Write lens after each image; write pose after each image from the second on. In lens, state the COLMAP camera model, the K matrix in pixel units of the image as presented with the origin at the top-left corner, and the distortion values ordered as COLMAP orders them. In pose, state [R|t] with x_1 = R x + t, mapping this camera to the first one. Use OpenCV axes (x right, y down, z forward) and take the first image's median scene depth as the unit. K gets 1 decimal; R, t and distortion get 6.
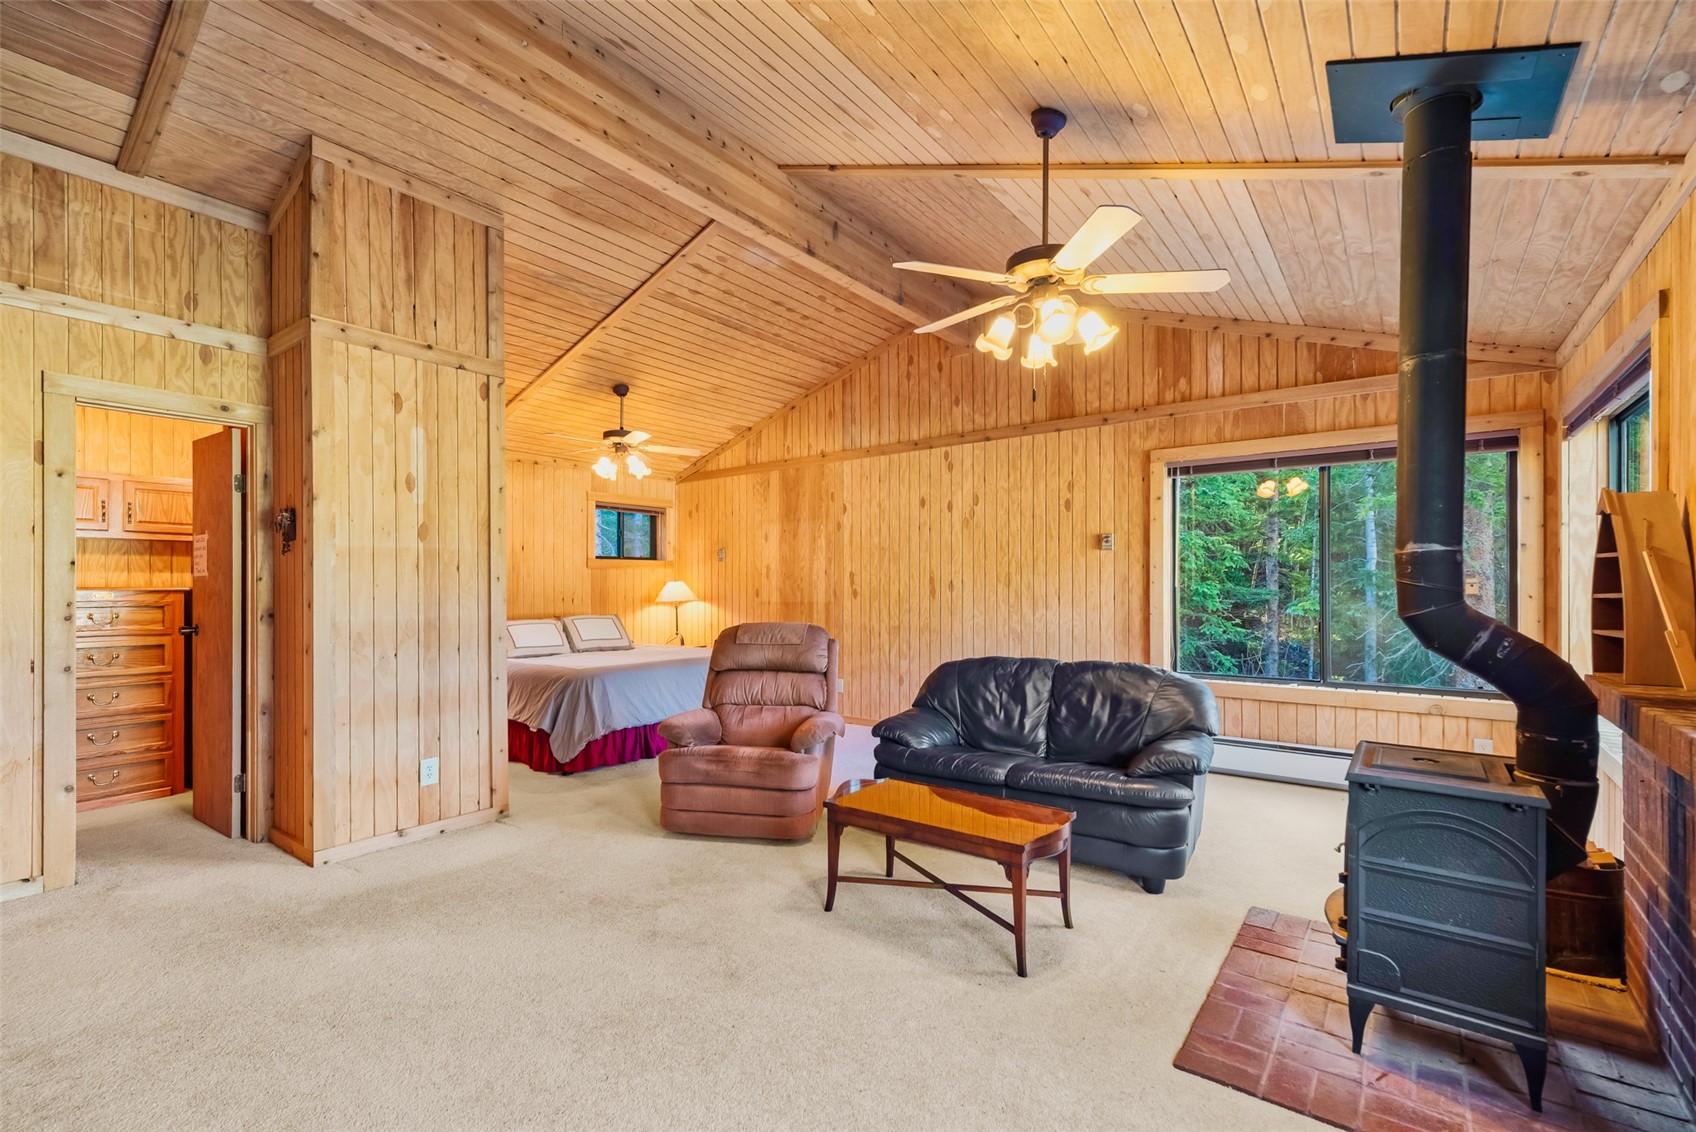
lens RADIAL K [[745.3, 0, 852.2], [0, 745.3, 581.2], [0, 0, 1]] dist [0.000228, 0.000066]
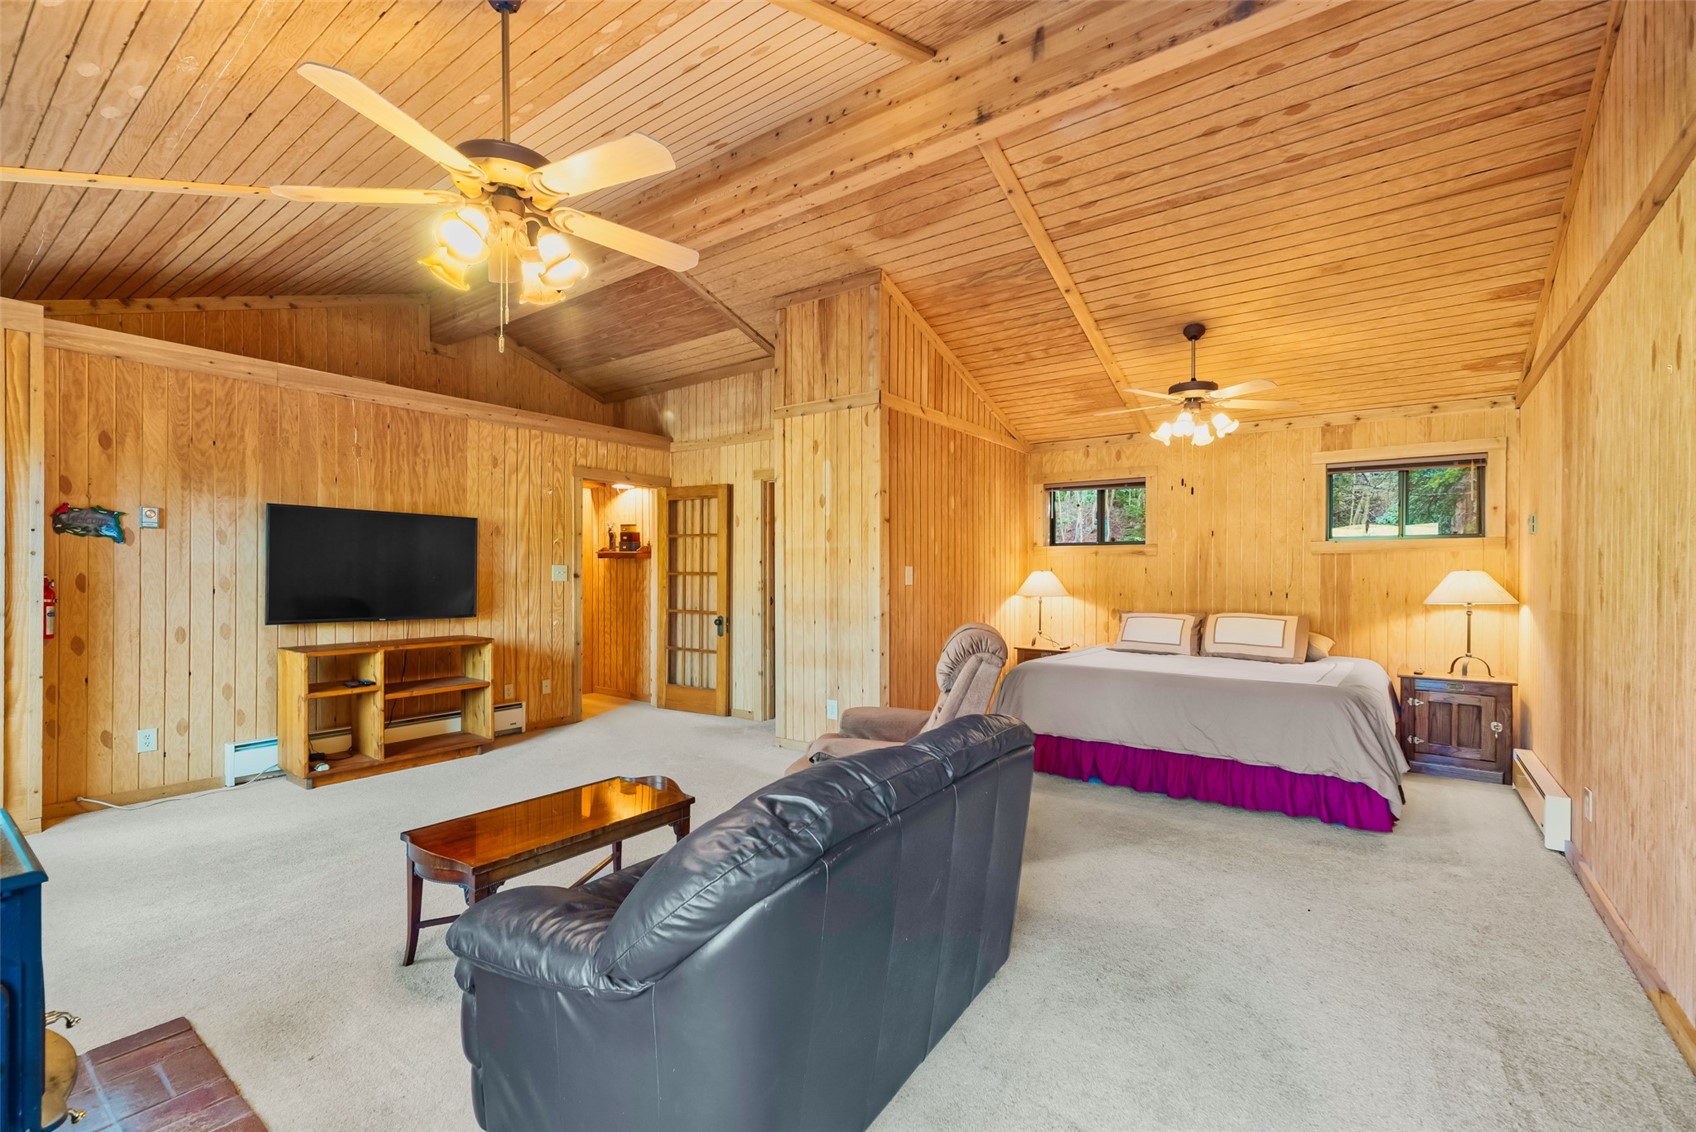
lens RADIAL K [[734.8, 0, 845.9], [0, 734.8, 568.7], [0, 0, 1]] dist [0.000830, 0.000362]
pose [[-0.007614, -0.004490, -0.999961, 0.770160], [-0.000644, 0.999990, -0.004485, 0.002596], [0.999971, 0.000610, -0.007617, 1.013388]]
